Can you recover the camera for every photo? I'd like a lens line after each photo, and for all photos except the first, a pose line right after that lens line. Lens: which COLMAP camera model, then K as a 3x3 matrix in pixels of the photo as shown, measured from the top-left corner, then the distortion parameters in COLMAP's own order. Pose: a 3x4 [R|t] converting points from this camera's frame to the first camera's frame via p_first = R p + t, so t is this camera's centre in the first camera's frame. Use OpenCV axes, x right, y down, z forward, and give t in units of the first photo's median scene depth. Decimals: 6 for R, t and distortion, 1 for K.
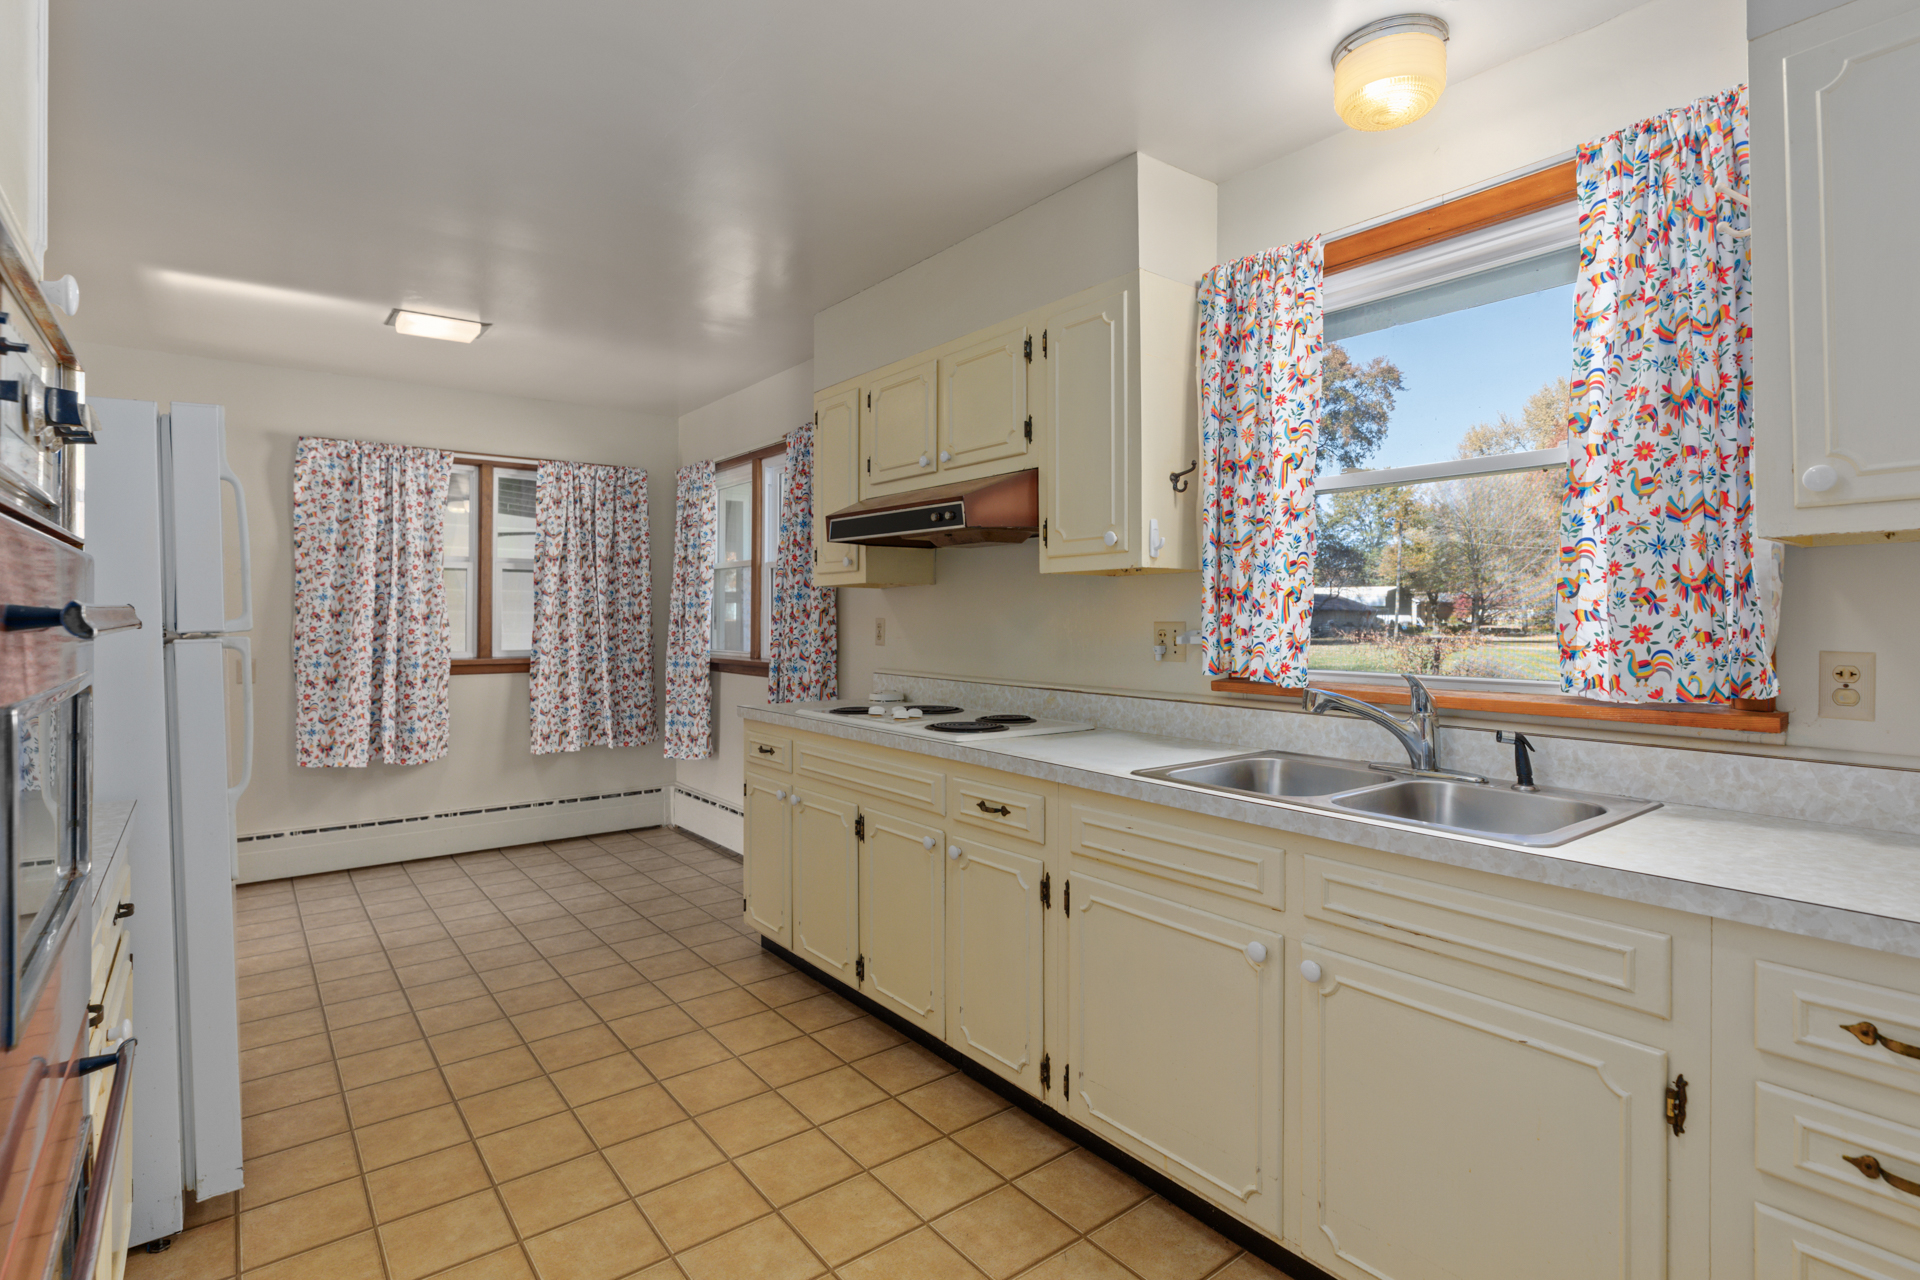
lens RADIAL K [[957.0, 0, 950.5], [0, 957.0, 620.4], [0, 0, 1]] dist [0.014999, 0.005966]
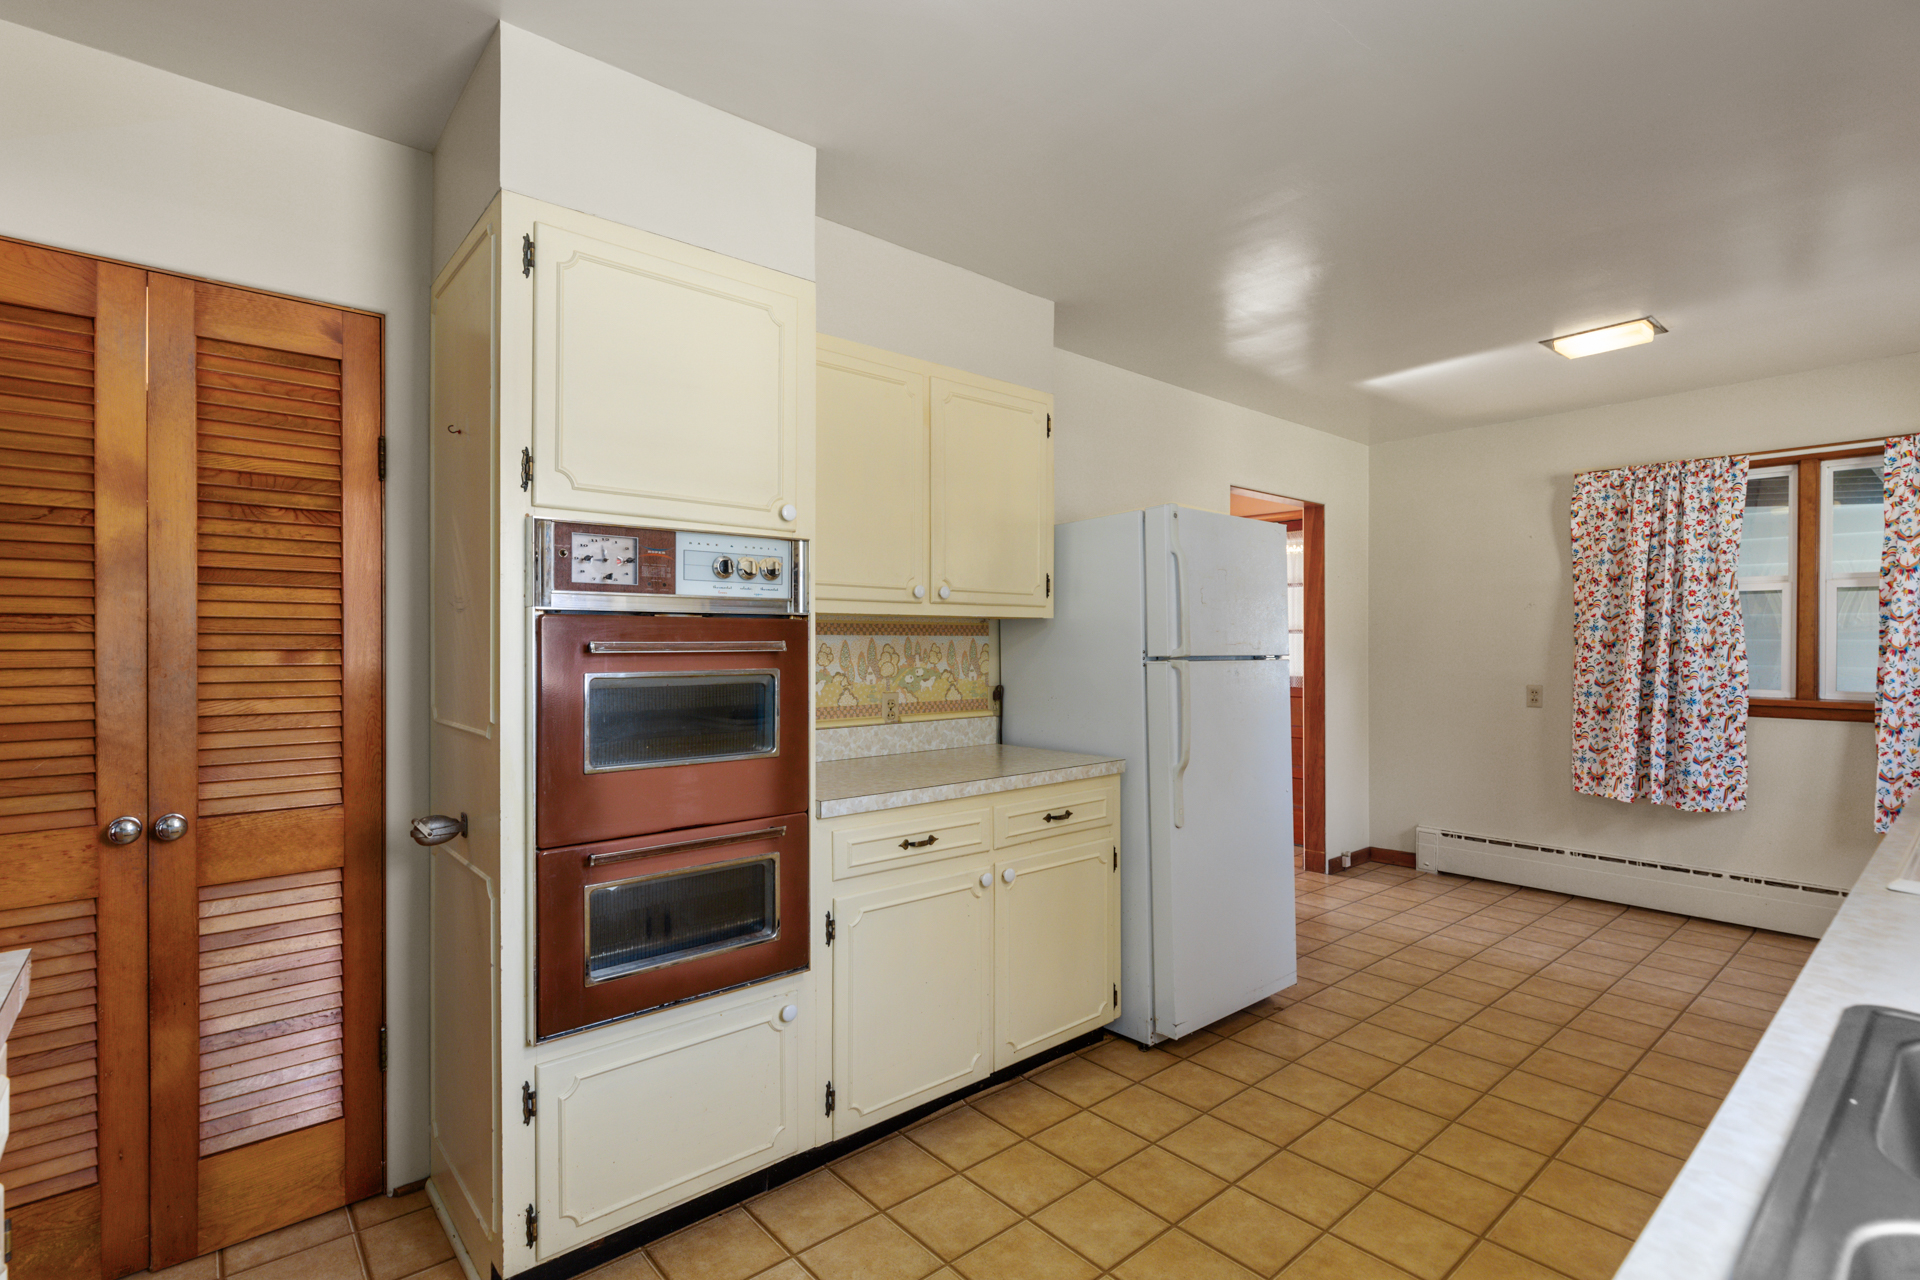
lens RADIAL K [[918.0, 0, 941.6], [0, 918.0, 643.4], [0, 0, 1]] dist [0.002216, 0.001223]
pose [[0.056047, -0.001409, -0.998427, 0.268873], [-0.010686, 0.999941, -0.002011, 0.001393], [0.998371, 0.010782, 0.056028, 0.250468]]
